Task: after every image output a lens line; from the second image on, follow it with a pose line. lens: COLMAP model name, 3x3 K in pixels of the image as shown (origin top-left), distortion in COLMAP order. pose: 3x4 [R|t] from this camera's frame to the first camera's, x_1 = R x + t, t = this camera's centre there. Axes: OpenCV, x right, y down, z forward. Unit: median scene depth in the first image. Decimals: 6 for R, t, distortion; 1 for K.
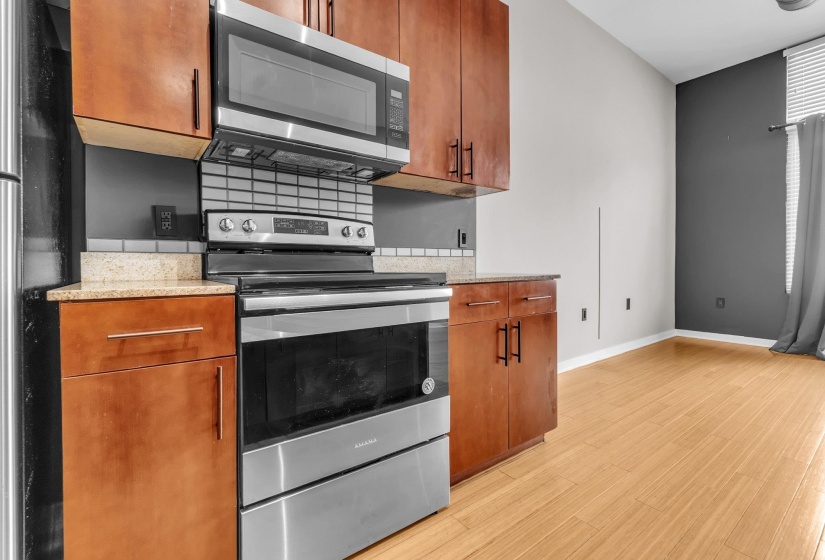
lens RADIAL K [[370.1, 0, 411.0], [0, 370.1, 273.4], [0, 0, 1]] dist [0.001256, 0.000417]
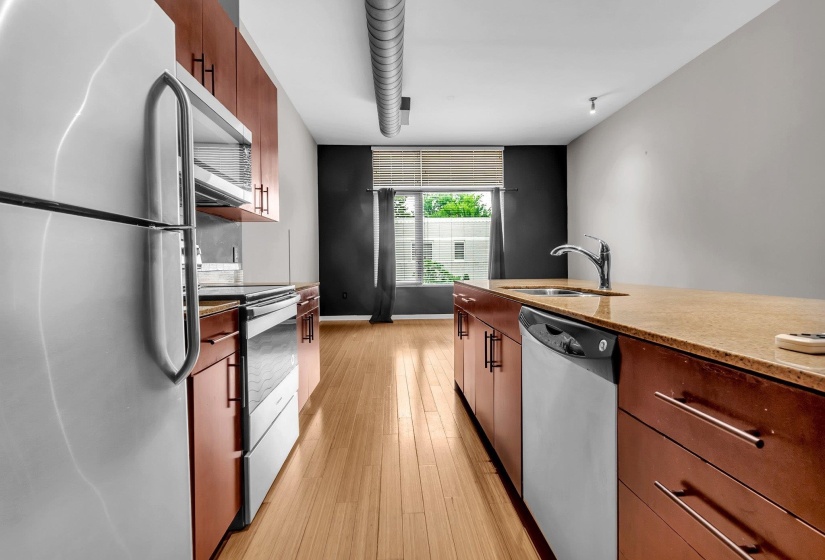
lens RADIAL K [[367.5, 0, 409.4], [0, 367.5, 266.4], [0, 0, 1]] dist [-0.002008, -0.000021]
pose [[0.555966, -0.000658, 0.831205, -0.531895], [0.022921, 0.999632, -0.014540, -0.023005], [-0.830889, 0.027135, 0.555776, -0.140165]]
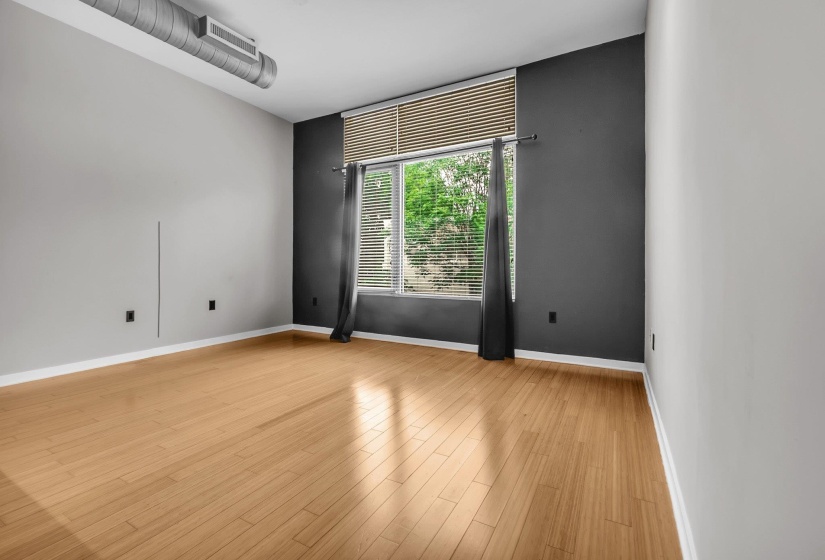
lens RADIAL K [[373.6, 0, 406.8], [0, 373.6, 266.6], [0, 0, 1]] dist [-0.001942, 0.000069]
pose [[0.914027, 0.011205, 0.405499, 1.137797], [-0.004256, 0.999828, -0.018035, -0.033221], [-0.405632, 0.014758, 0.913917, -0.546303]]
